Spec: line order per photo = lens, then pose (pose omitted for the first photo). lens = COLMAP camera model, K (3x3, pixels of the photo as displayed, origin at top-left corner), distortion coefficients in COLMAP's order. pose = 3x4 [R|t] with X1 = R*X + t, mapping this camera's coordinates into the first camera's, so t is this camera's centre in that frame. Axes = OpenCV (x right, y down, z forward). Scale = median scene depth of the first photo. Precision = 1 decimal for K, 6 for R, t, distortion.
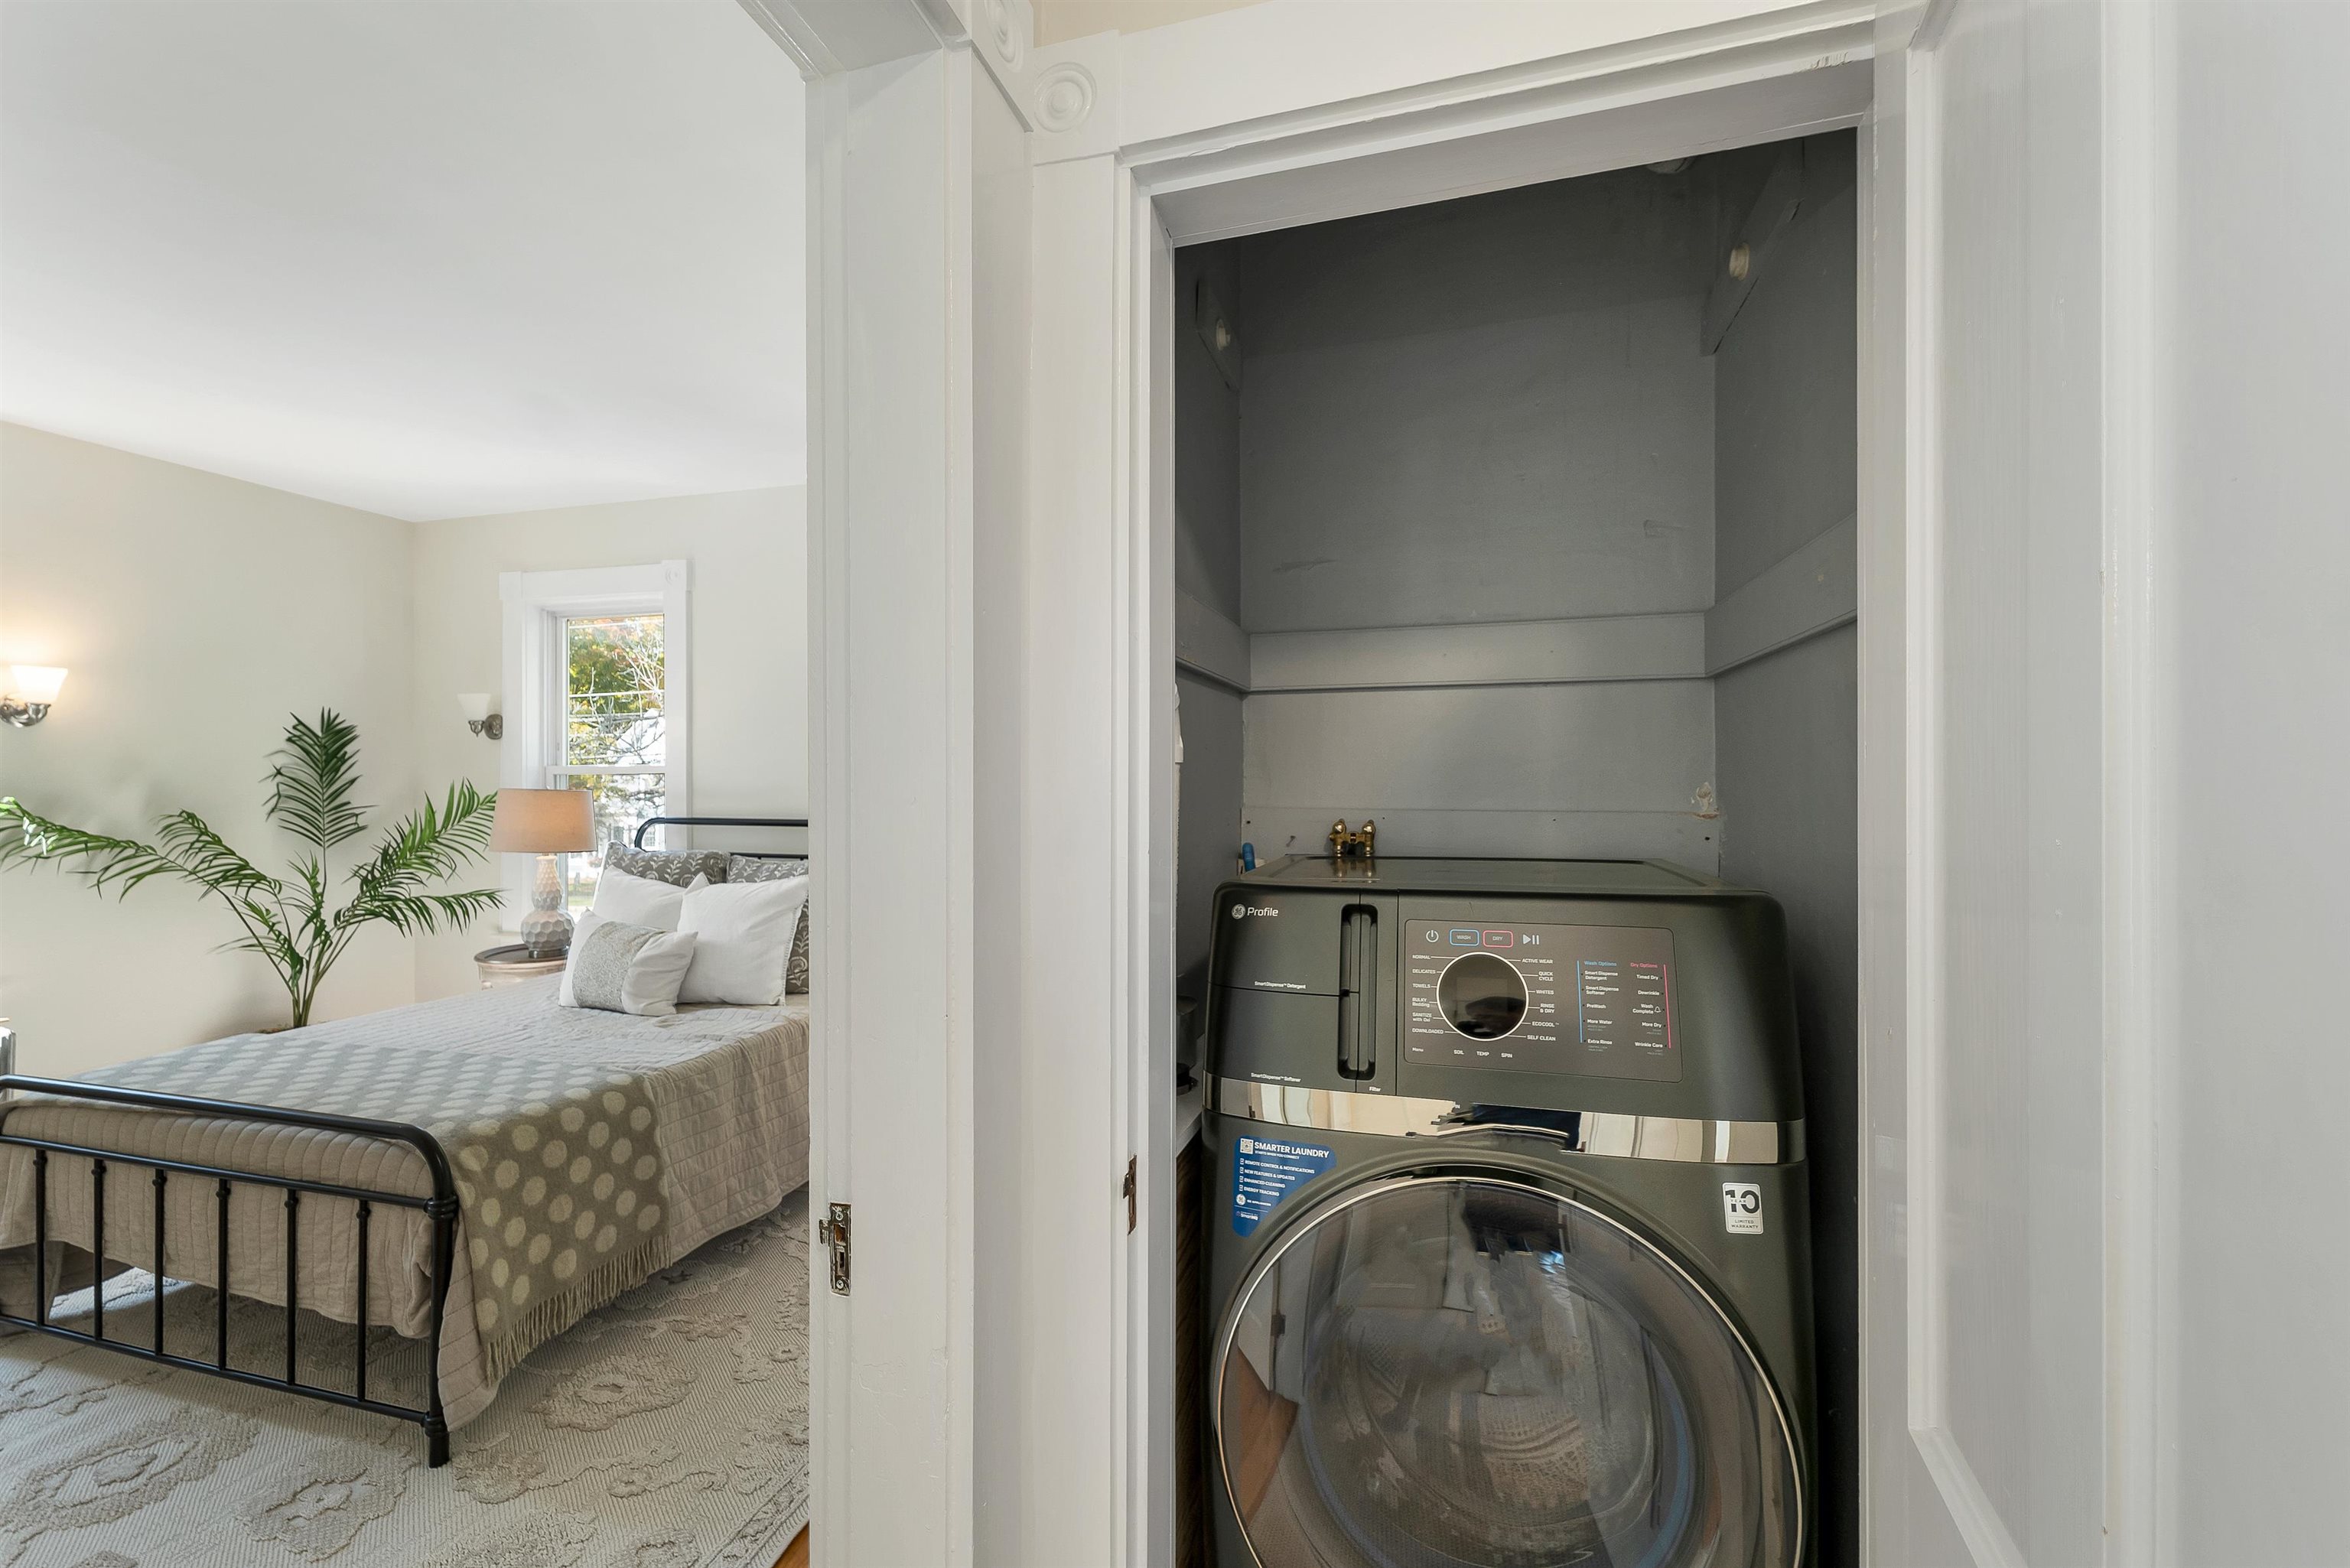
lens RADIAL K [[993.2, 0, 1172.9], [0, 993.2, 776.0], [0, 0, 1]] dist [0.003652, 0.000206]
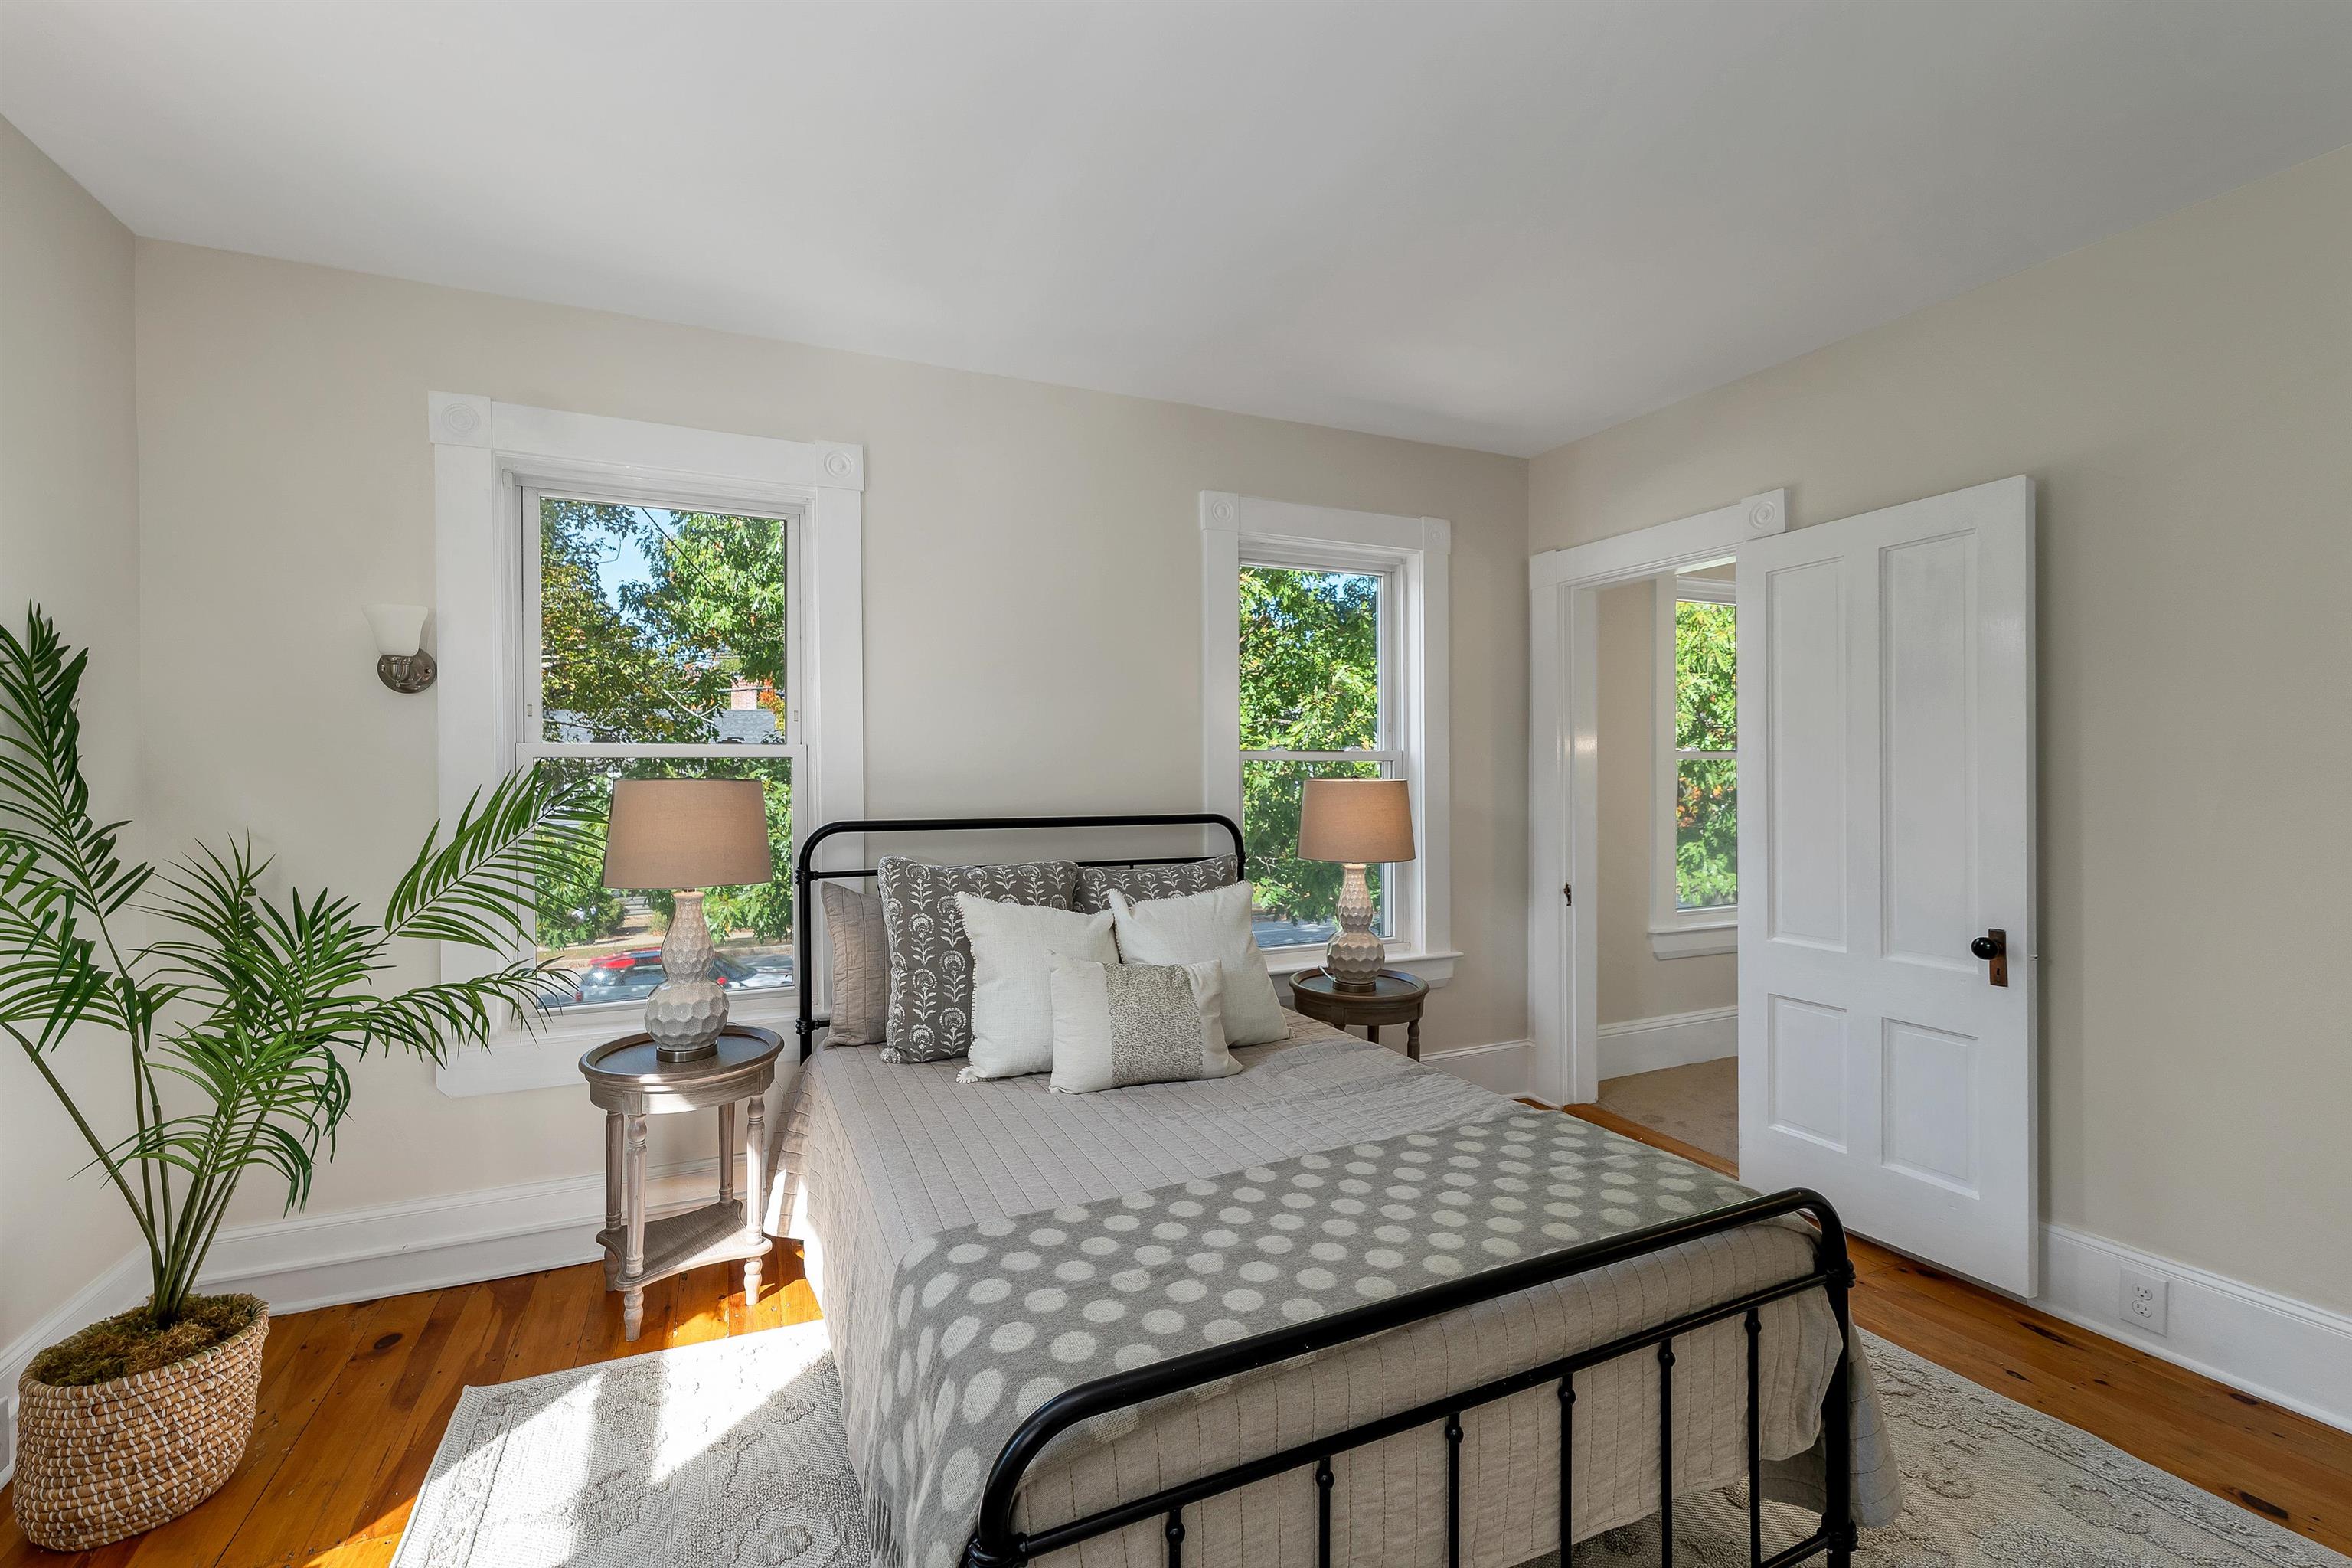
lens RADIAL K [[994.1, 0, 1171.4], [0, 994.1, 777.5], [0, 0, 1]] dist [0.003652, 0.000206]
pose [[0.763952, -0.007870, 0.645225, -1.372764], [0.005160, 0.999968, 0.006087, 0.013879], [-0.645253, -0.001321, 0.763968, 0.595300]]
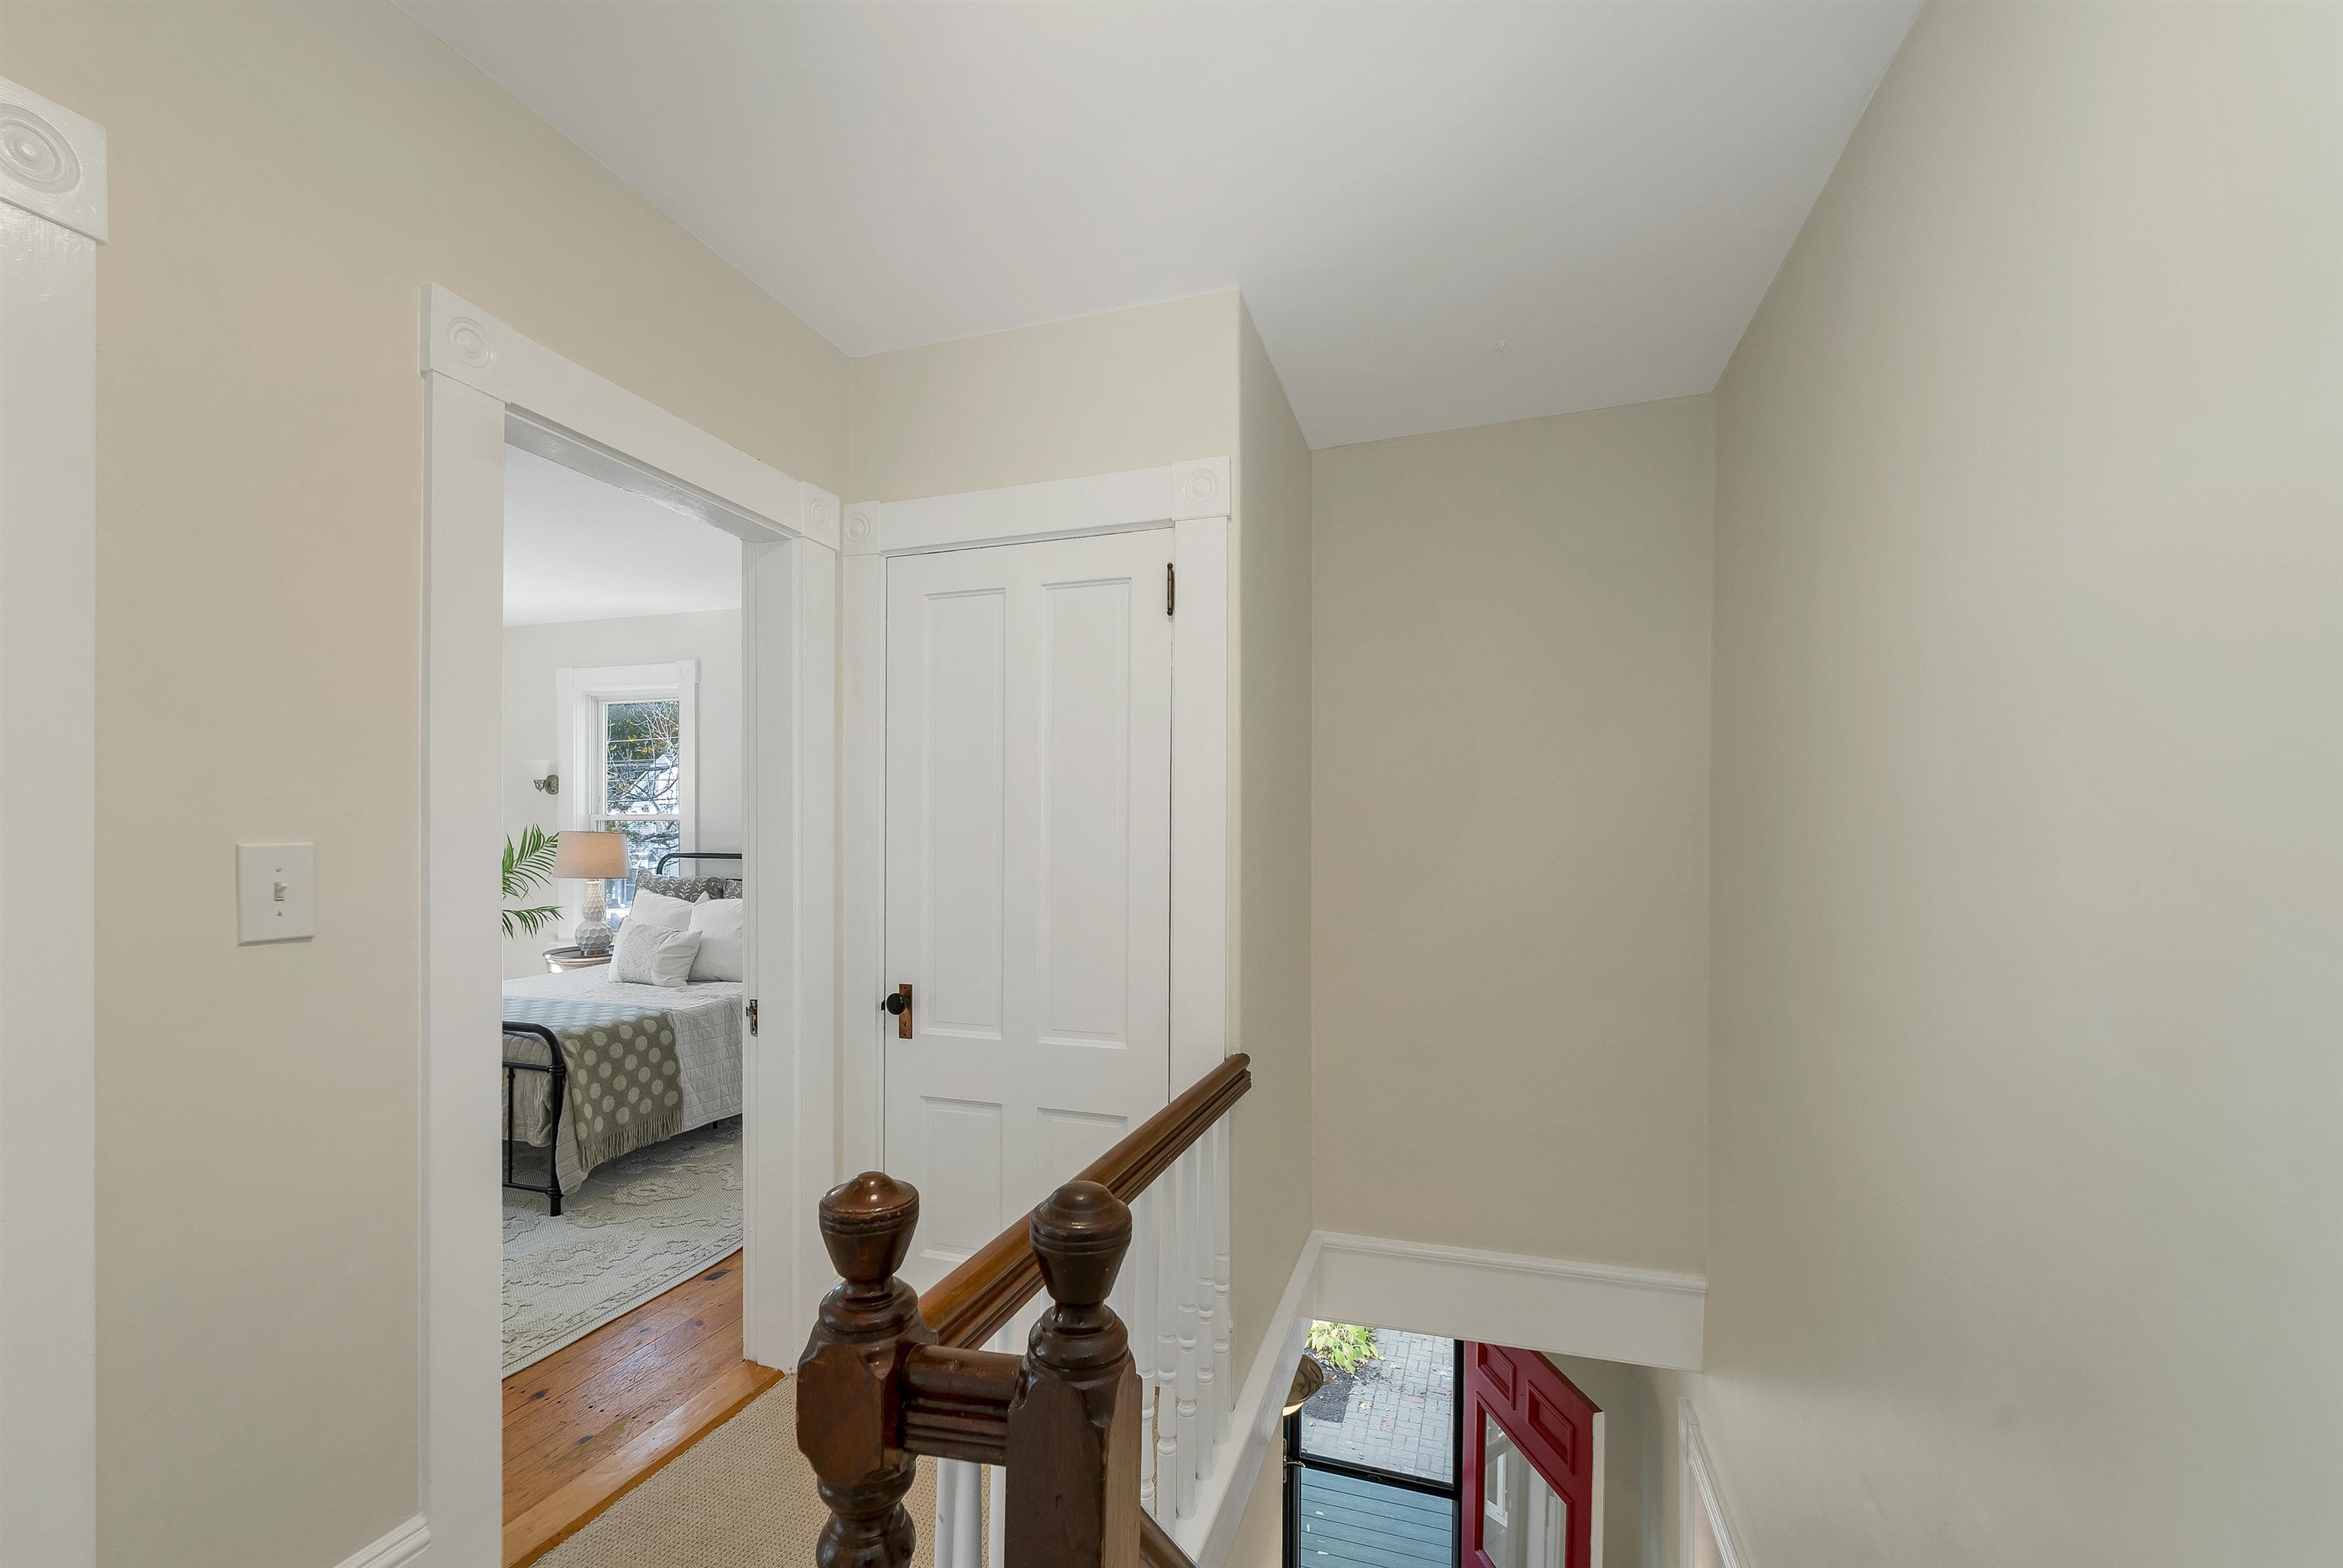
lens RADIAL K [[990.3, 0, 1132.5], [0, 990.3, 823.6], [0, 0, 1]] dist [0.003652, 0.000206]
pose [[0.999181, 0.002007, -0.040404, 0.269247], [-0.001891, 0.999994, 0.002896, -0.005420], [0.040410, -0.002817, 0.999179, -0.543309]]
